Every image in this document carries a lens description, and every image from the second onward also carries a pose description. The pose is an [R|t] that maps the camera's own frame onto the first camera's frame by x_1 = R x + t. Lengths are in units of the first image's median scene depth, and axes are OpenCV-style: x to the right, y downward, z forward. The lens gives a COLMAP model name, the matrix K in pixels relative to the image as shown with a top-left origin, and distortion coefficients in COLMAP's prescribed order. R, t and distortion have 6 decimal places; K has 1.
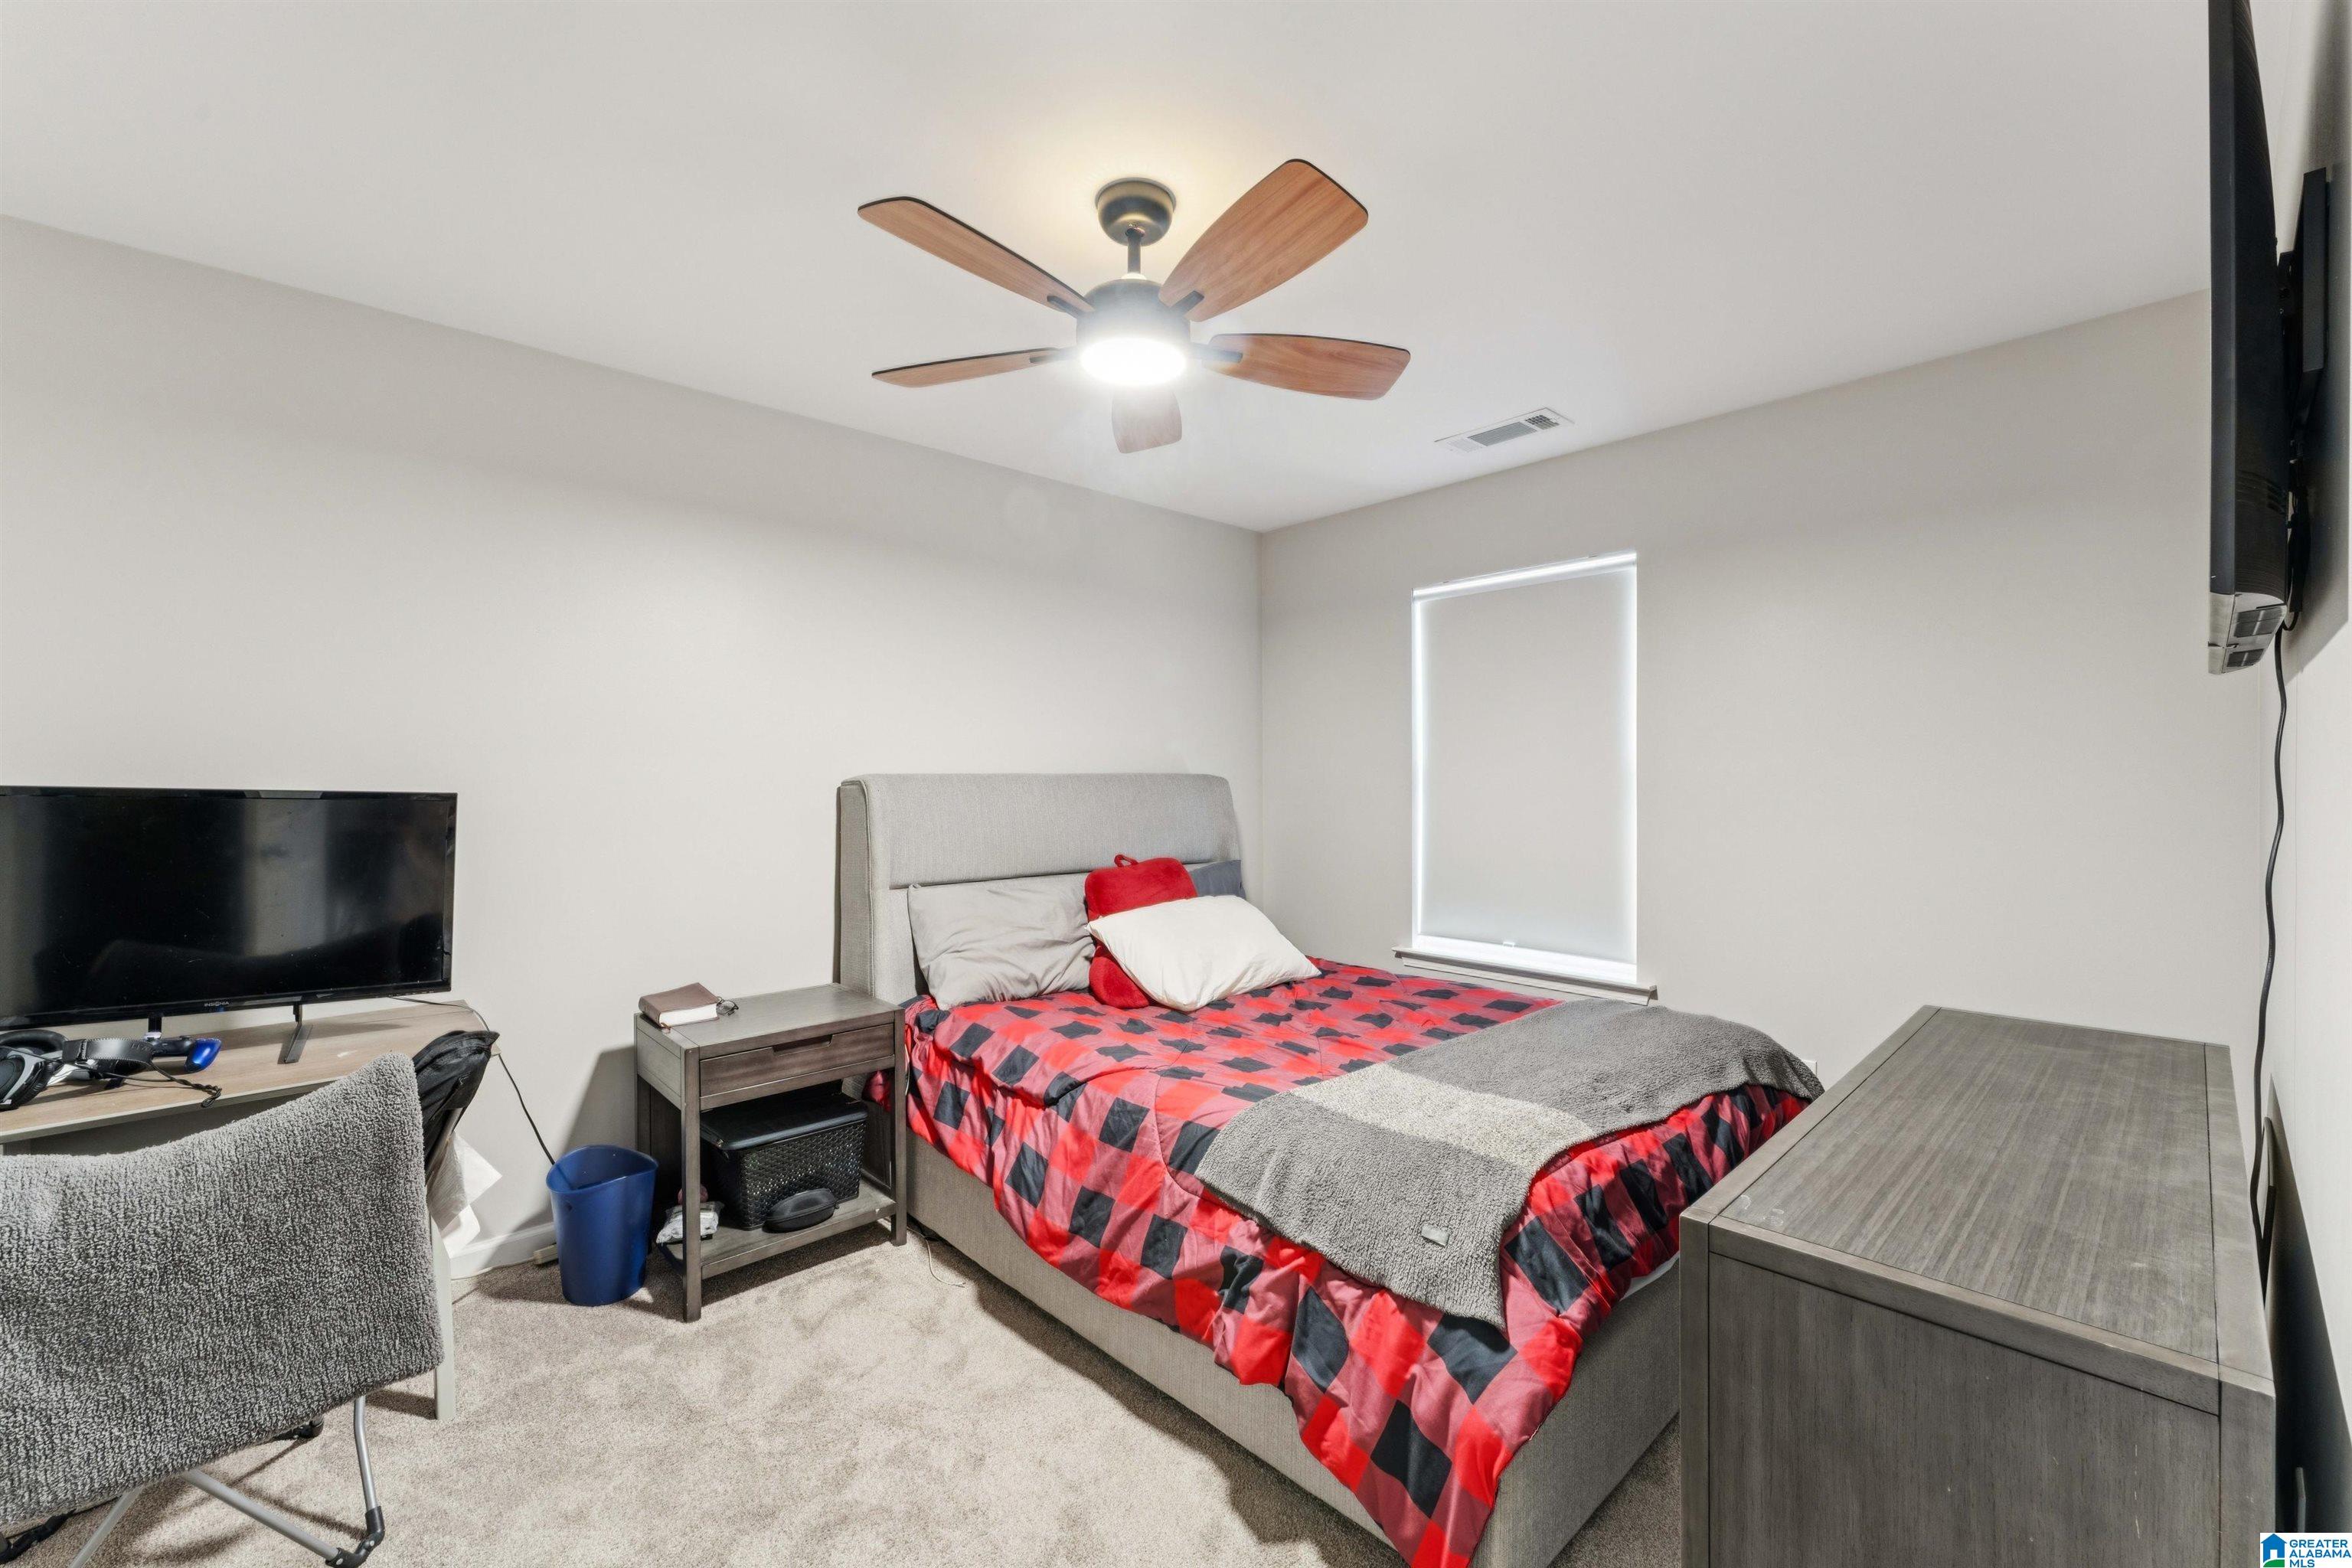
lens RADIAL K [[951.1, 0, 1174.2], [0, 951.1, 773.2], [0, 0, 1]] dist [-0.001054, -0.000607]
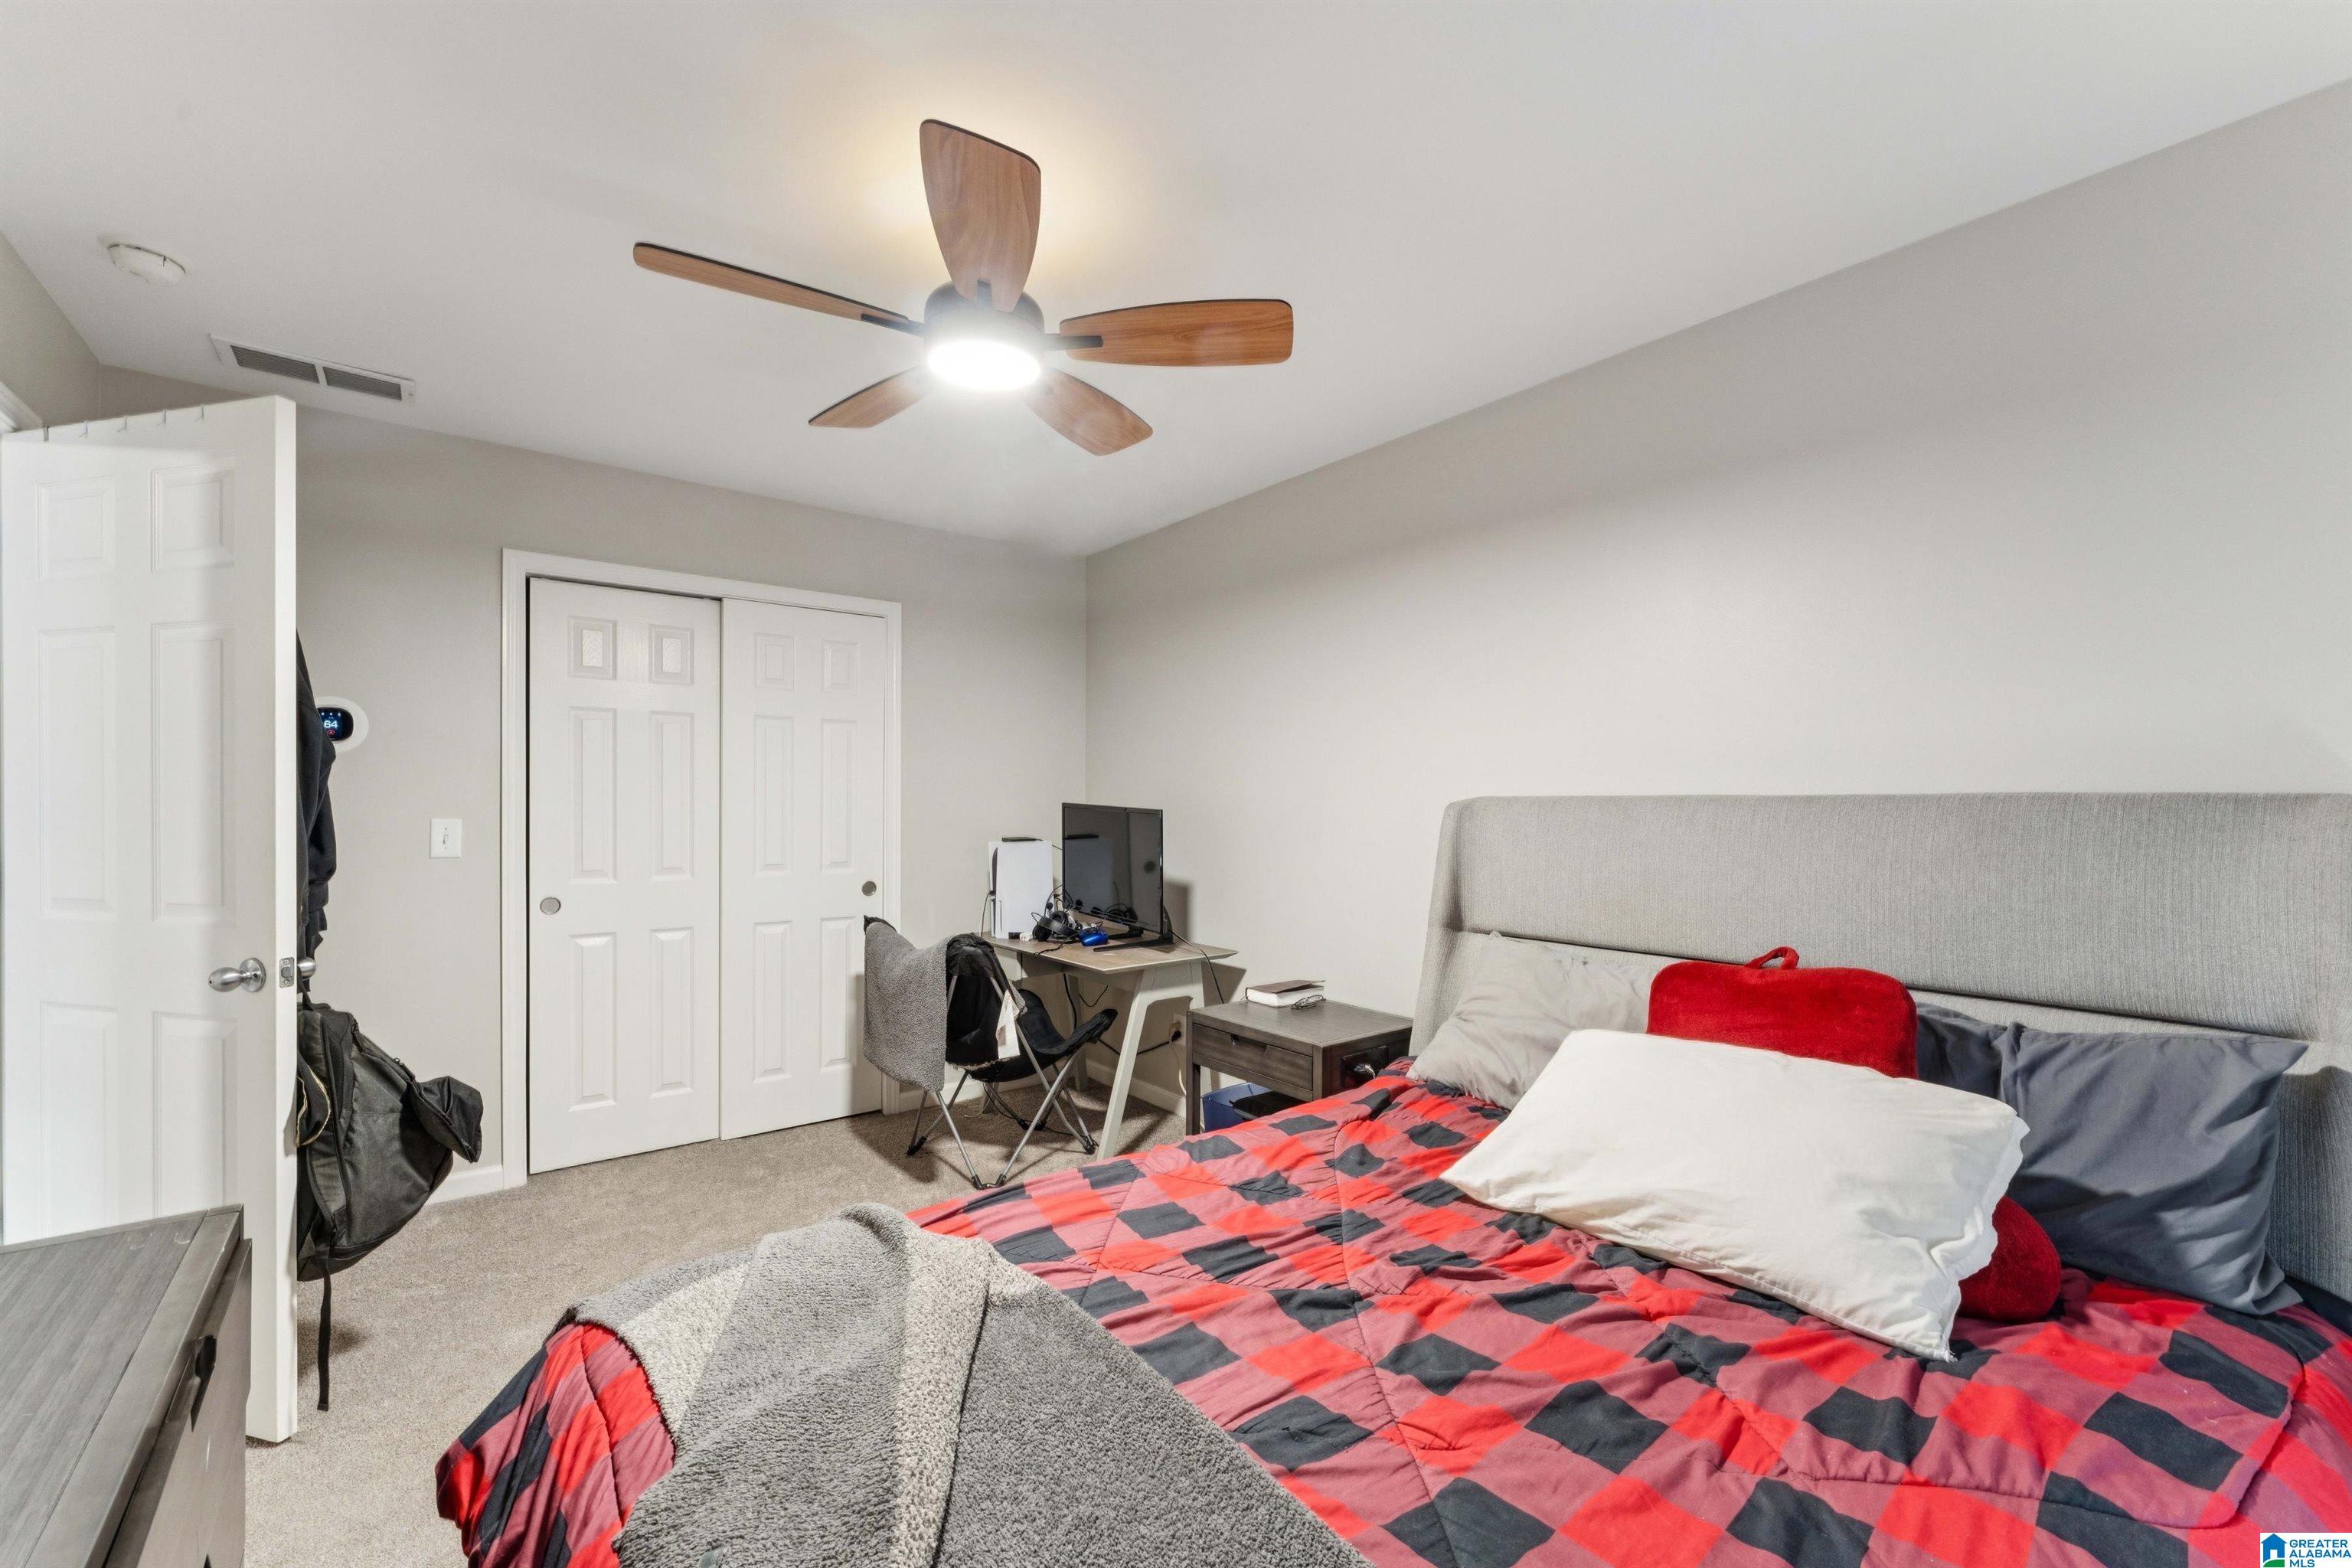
lens RADIAL K [[948.9, 0, 1174.0], [0, 948.9, 793.4], [0, 0, 1]] dist [0.001641, -0.000194]
pose [[-0.081911, -0.003677, -0.996633, 0.549114], [0.003902, 0.999984, -0.004010, 0.000975], [0.996632, -0.004217, -0.081895, 0.772974]]
